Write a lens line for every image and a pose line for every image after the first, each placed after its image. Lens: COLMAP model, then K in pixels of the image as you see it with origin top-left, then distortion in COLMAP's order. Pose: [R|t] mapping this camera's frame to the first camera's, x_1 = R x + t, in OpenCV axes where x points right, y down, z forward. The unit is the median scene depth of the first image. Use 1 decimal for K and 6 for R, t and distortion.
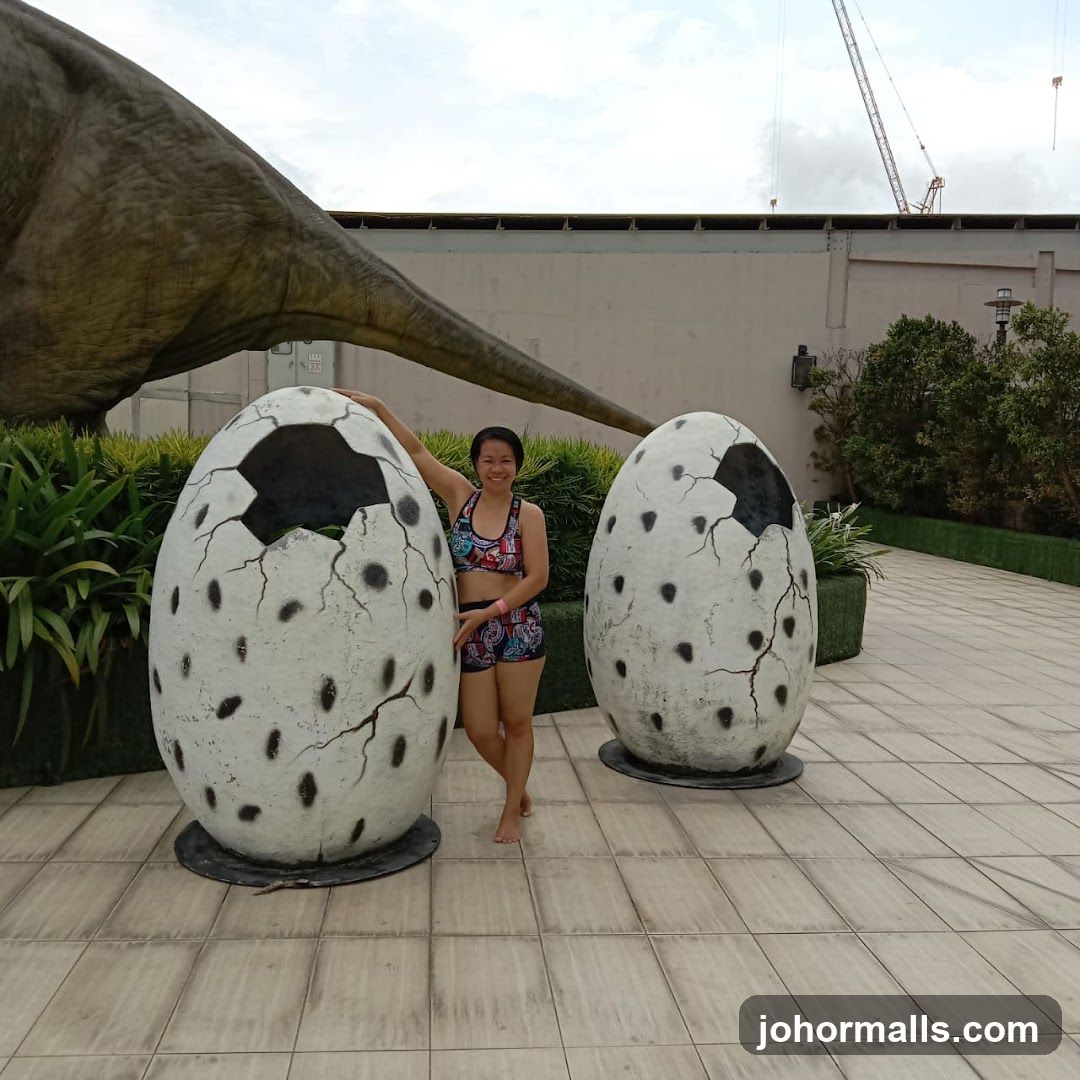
lens RADIAL K [[1216.4, 0, 567.5], [0, 1216.4, 541.8], [0, 0, 1]] dist [0.110753, -0.274445]
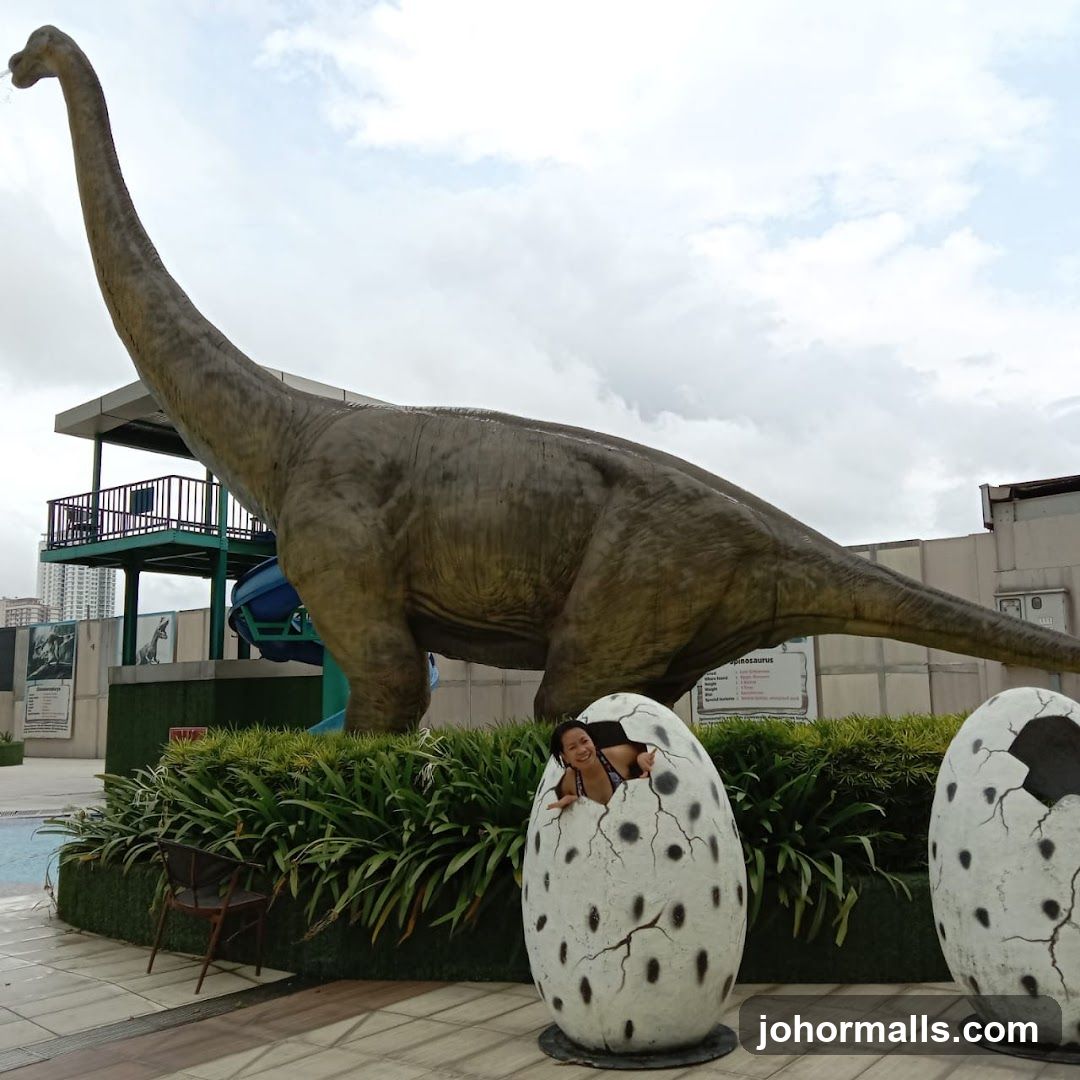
lens RADIAL K [[1216.4, 0, 567.5], [0, 1216.4, 541.8], [0, 0, 1]] dist [0.110753, -0.274445]
pose [[0.737909, -0.131347, -0.661995, 0.511898], [-0.008913, 0.978897, -0.204160, -0.007020], [0.674841, 0.156552, 0.721167, -0.063358]]
